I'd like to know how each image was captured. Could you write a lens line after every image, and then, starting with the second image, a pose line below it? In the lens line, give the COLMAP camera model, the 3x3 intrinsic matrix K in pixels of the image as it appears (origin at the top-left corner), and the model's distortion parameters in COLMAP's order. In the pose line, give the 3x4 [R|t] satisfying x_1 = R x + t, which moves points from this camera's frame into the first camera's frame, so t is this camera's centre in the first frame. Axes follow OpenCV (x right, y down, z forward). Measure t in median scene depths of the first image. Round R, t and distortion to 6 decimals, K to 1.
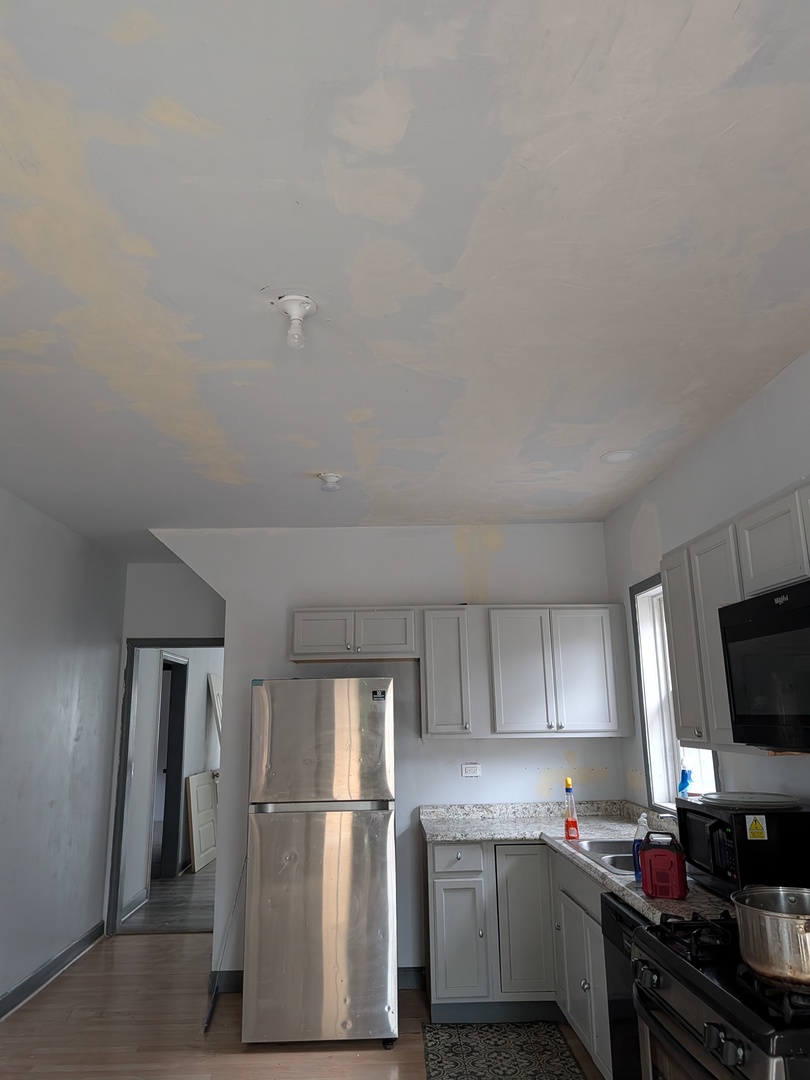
lens RADIAL K [[771.7, 0, 411.7], [0, 771.7, 544.8], [0, 0, 1]] dist [0.038337, -0.043787]
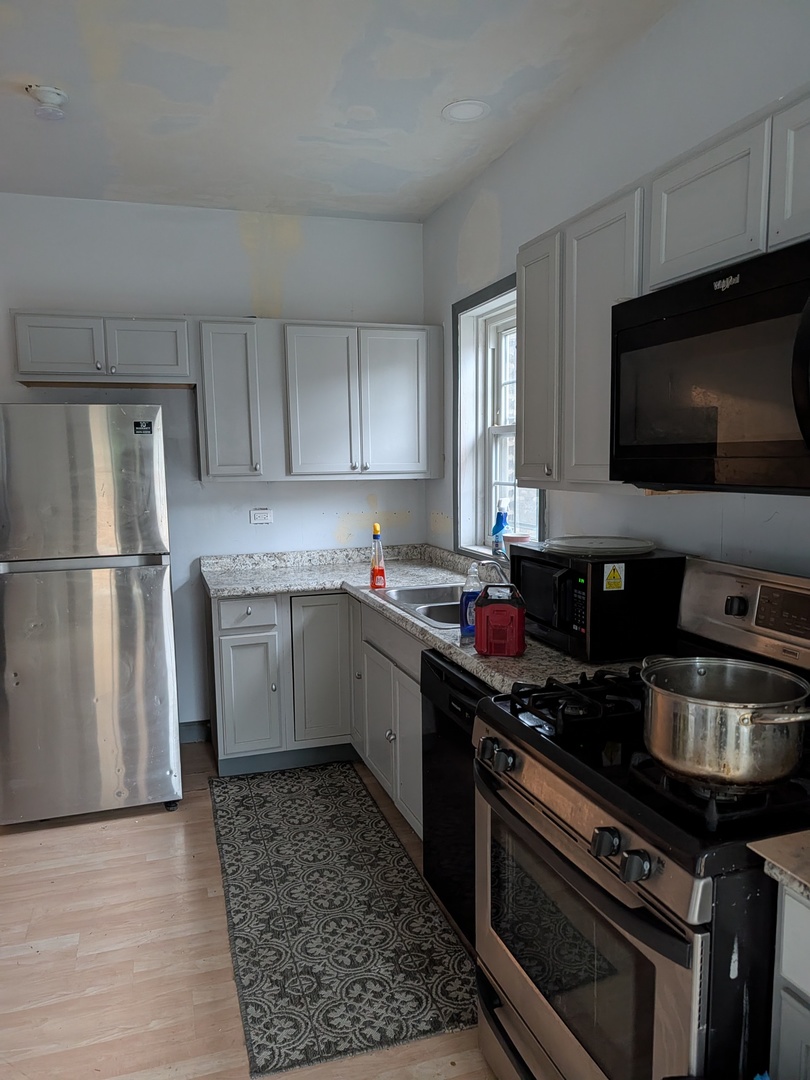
lens RADIAL K [[771.7, 0, 411.7], [0, 771.7, 544.8], [0, 0, 1]] dist [0.038337, -0.043787]
pose [[0.960348, -0.028532, 0.277340, -0.002852], [-0.061462, 0.948612, 0.310414, 0.049993], [-0.271944, -0.315151, 0.909245, 0.186917]]
